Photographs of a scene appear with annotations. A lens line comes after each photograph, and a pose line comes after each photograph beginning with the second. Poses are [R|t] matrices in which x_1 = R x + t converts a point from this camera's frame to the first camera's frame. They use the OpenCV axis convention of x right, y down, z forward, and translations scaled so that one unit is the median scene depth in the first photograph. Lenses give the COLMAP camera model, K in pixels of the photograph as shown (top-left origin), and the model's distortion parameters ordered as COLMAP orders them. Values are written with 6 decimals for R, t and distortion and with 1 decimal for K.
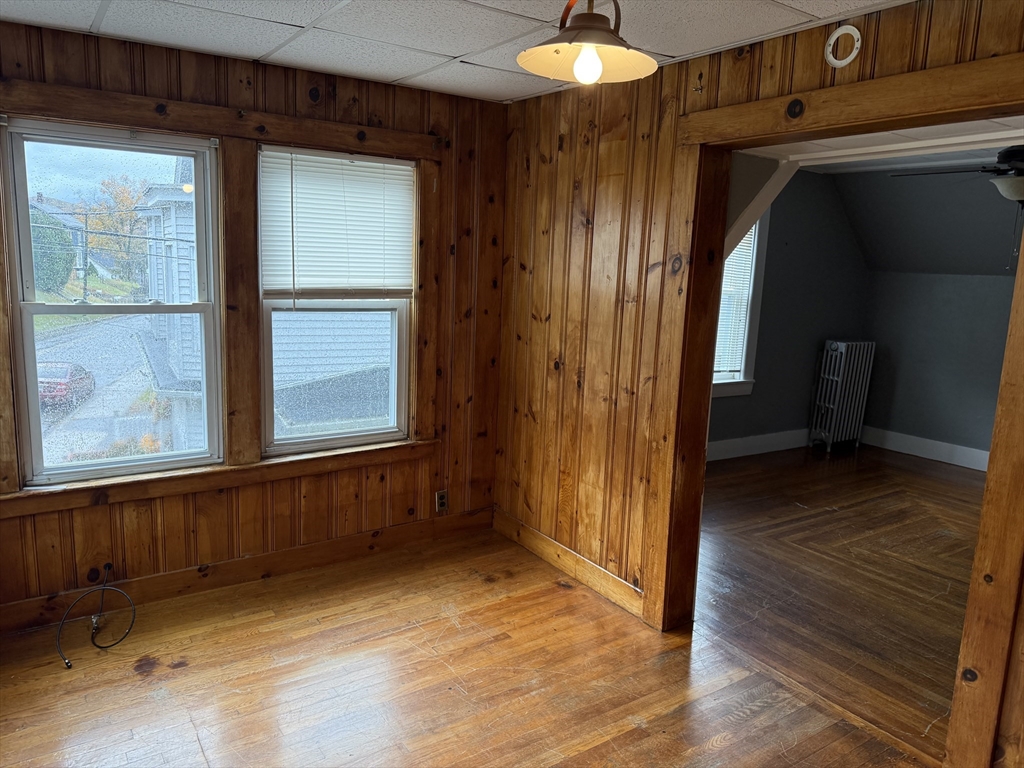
lens RADIAL K [[729.8, 0, 512.0], [0, 729.8, 384.0], [0, 0, 1]] dist [0.031716, -0.043935]
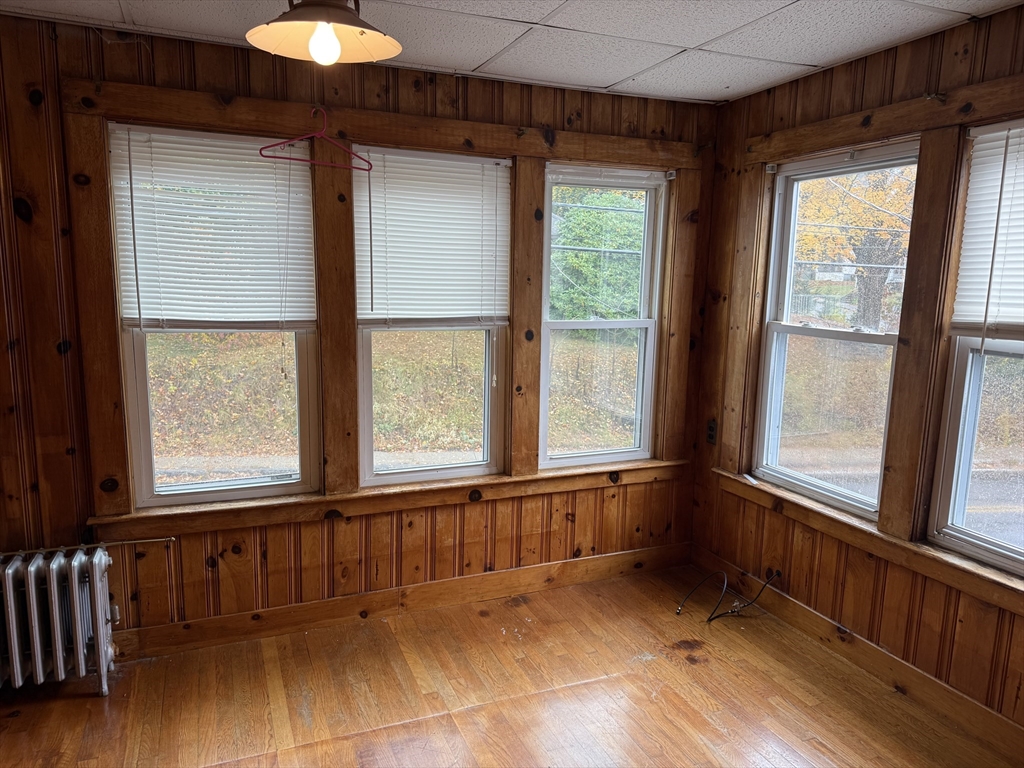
lens RADIAL K [[719.2, 0, 513.1], [0, 719.2, 387.6], [0, 0, 1]] dist [0.095141, -0.116801]
pose [[-0.197058, 0.114773, -0.973650, 0.508308], [-0.187800, 0.970314, 0.152389, -0.097859], [0.962237, 0.212881, -0.169654, 0.741102]]
